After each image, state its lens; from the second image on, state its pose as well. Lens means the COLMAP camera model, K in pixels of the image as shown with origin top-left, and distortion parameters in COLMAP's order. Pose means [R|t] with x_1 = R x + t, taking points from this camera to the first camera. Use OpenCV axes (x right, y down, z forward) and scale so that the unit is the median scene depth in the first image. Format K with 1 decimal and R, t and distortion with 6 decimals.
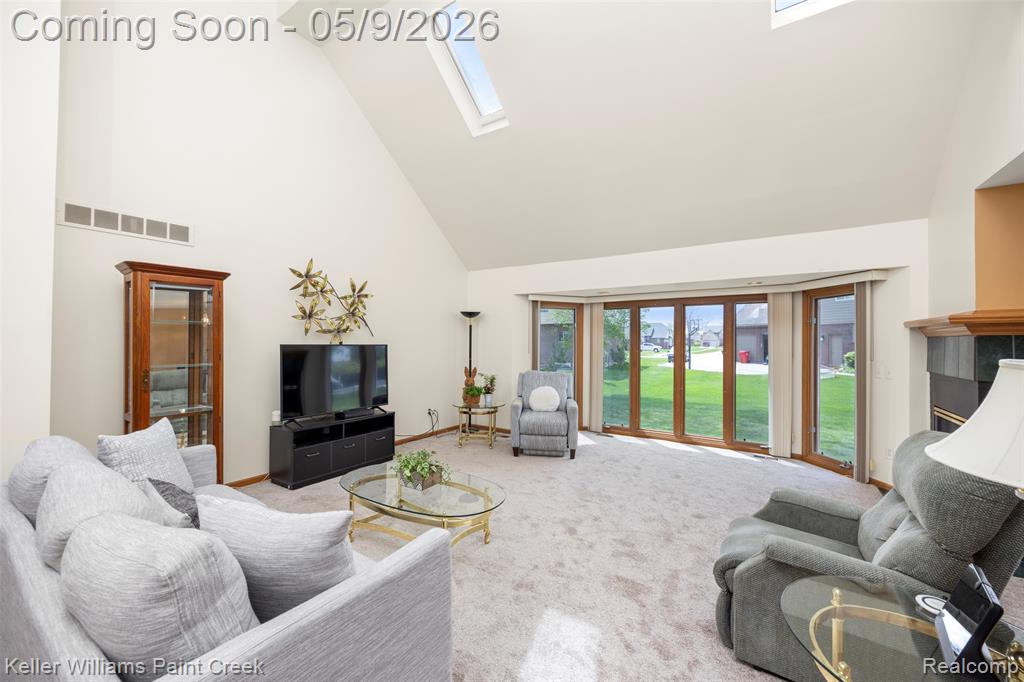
lens RADIAL K [[397.3, 0, 514.7], [0, 397.3, 340.2], [0, 0, 1]] dist [0.001157, 0.000056]
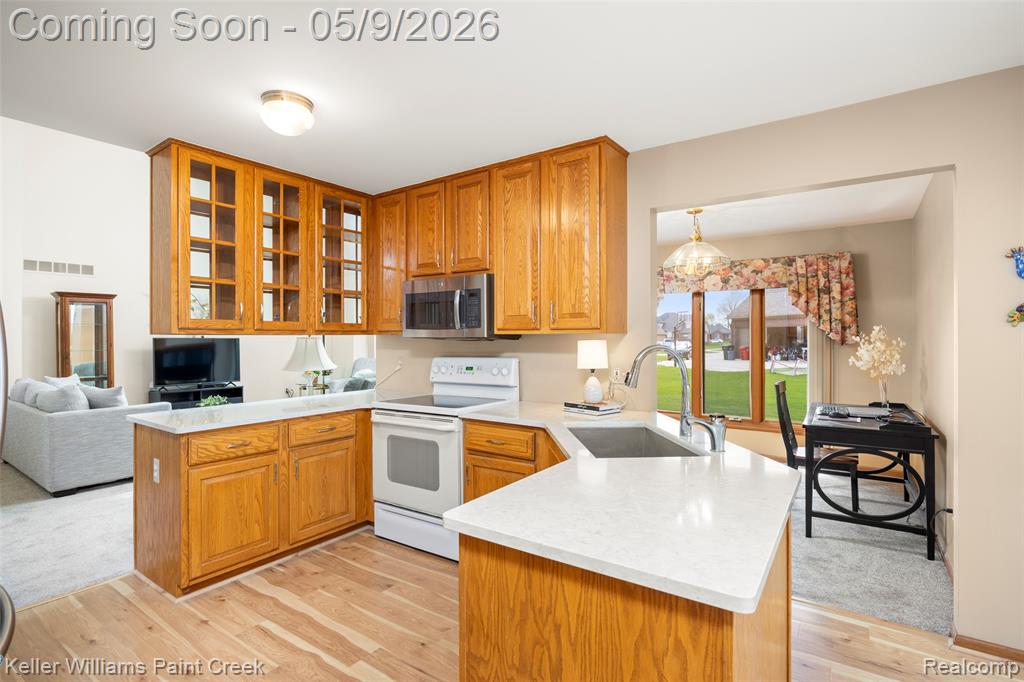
lens RADIAL K [[498.1, 0, 511.4], [0, 498.1, 340.4], [0, 0, 1]] dist [-0.003010, -0.000278]
pose [[0.999402, -0.009446, -0.033276, 0.725931], [0.009670, 0.999932, 0.006583, 0.017923], [0.033211, -0.006901, 0.999425, -0.742662]]
